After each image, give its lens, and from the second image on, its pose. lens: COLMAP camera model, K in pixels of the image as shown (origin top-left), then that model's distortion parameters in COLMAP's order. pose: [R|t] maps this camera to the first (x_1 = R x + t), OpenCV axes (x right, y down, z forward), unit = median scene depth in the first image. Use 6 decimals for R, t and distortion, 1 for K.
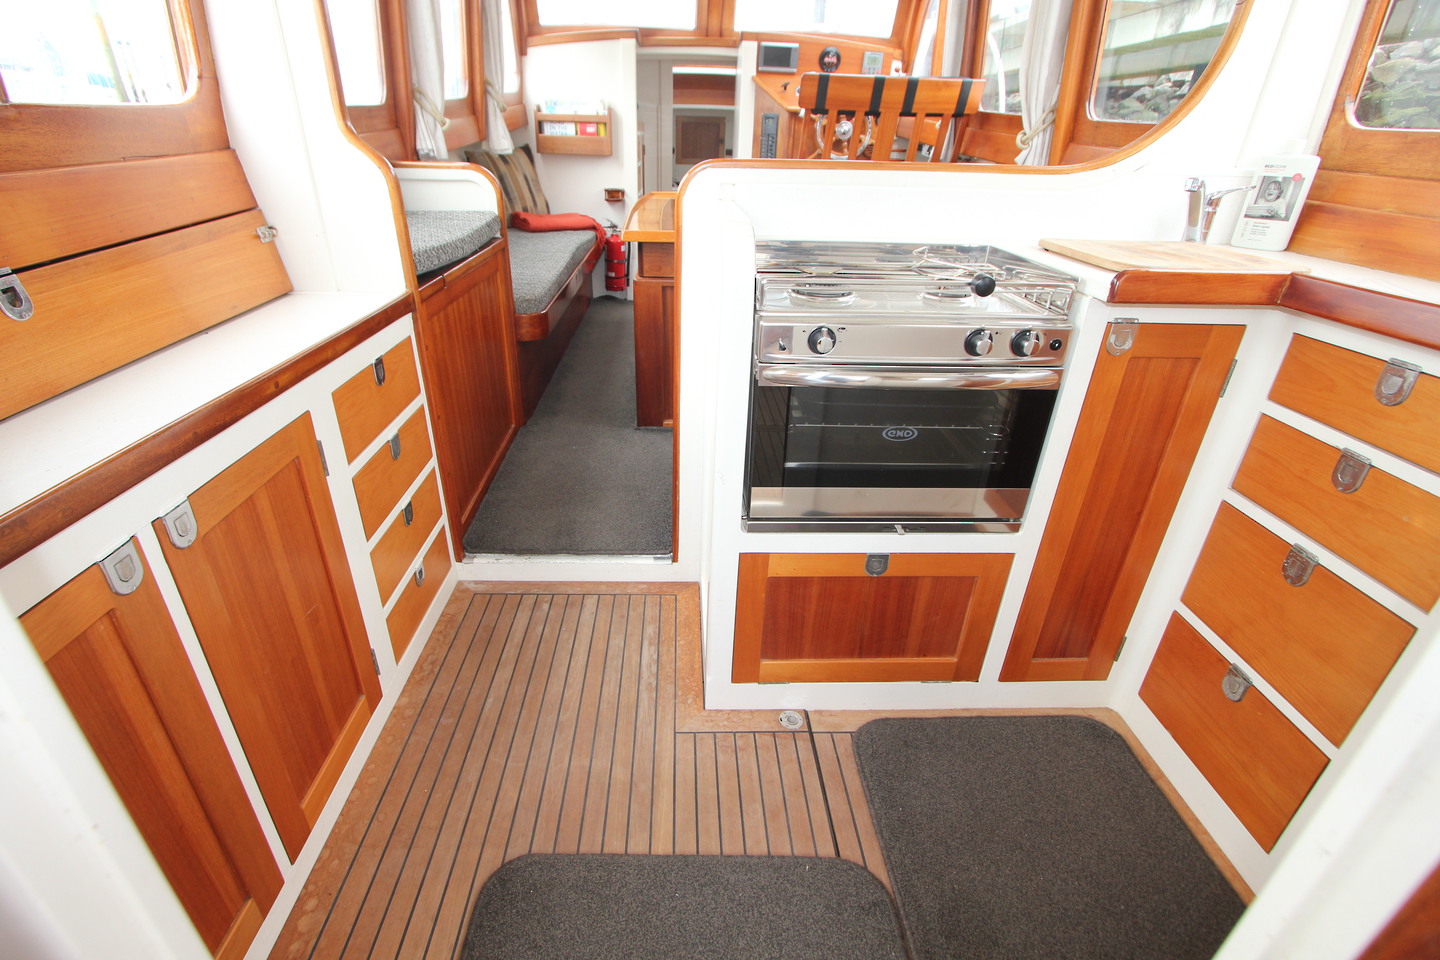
lens RADIAL K [[670.8, 0, 707.1], [0, 670.8, 480.6], [0, 0, 1]] dist [-0.012303, -0.000184]
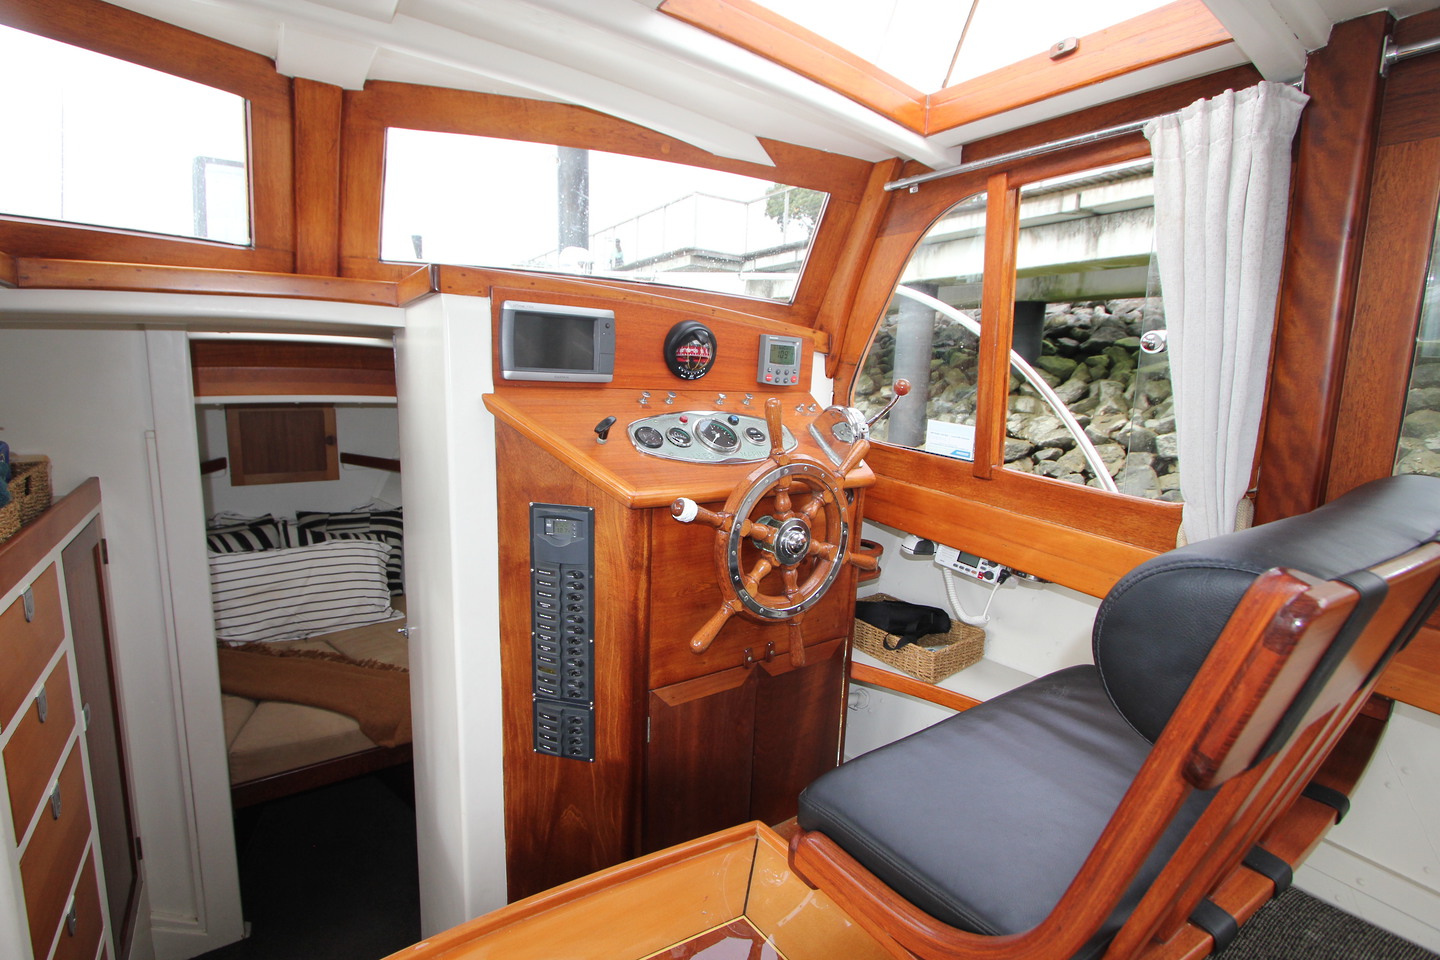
lens RADIAL K [[670.8, 0, 711.2], [0, 670.8, 476.7], [0, 0, 1]] dist [-0.012303, -0.000184]
pose [[0.845899, -0.085789, 0.526398, -0.009650], [0.237629, 0.944224, -0.227976, -0.475517], [-0.477480, 0.317932, 0.819104, 0.709116]]
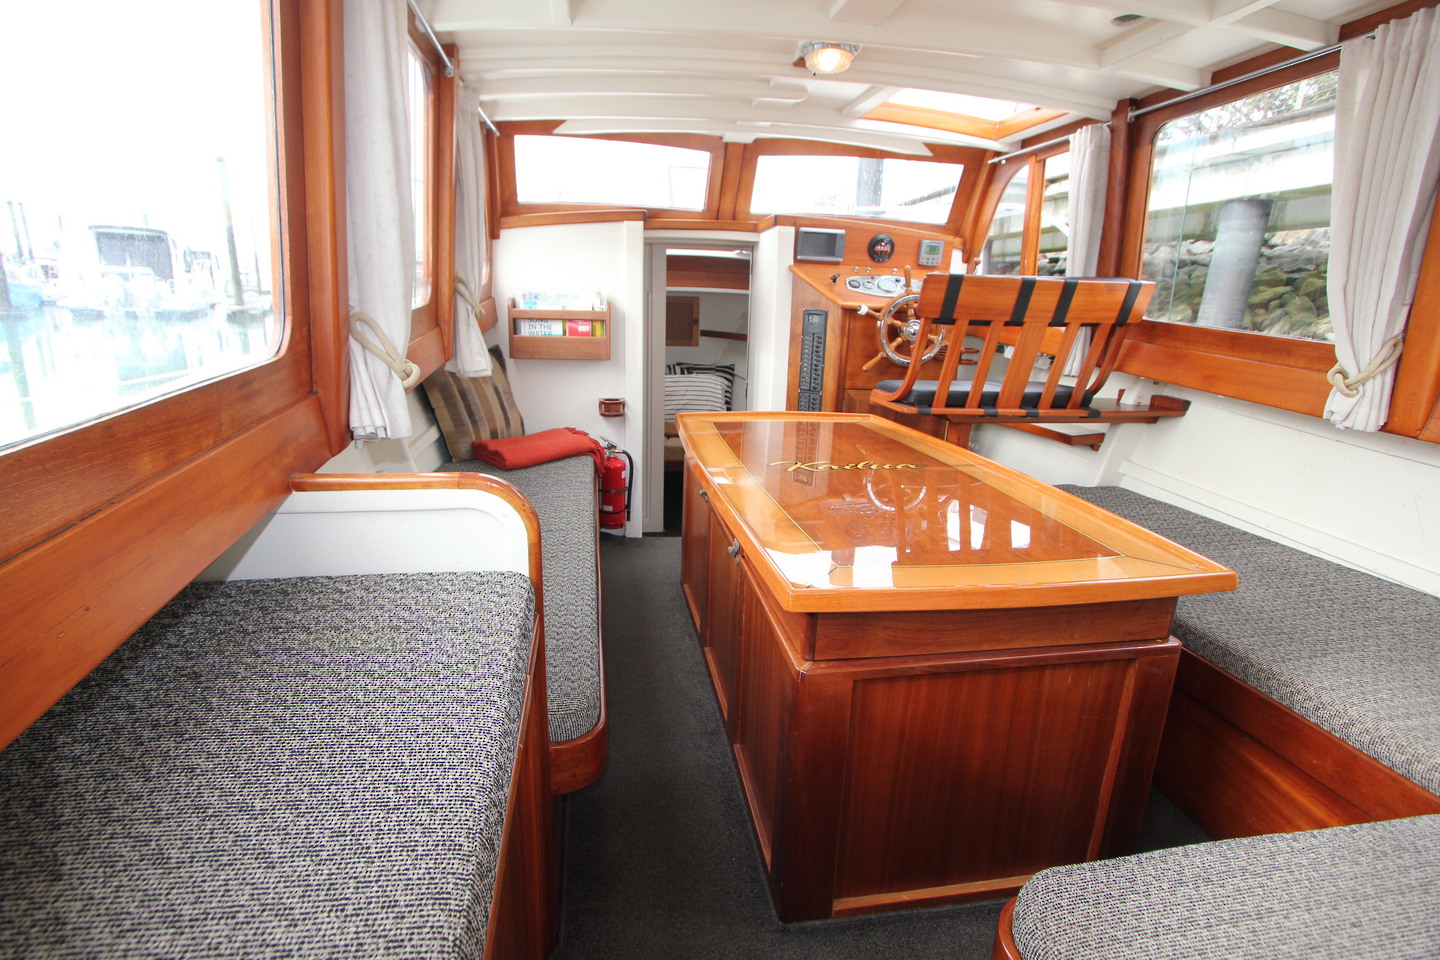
lens RADIAL K [[670.8, 0, 706.0], [0, 670.8, 472.7], [0, 0, 1]] dist [-0.012303, -0.000184]
pose [[0.991834, -0.030984, 0.123713, -0.138077], [0.056800, 0.975839, -0.210979, -0.202037], [-0.114187, 0.216283, 0.969630, 0.290453]]
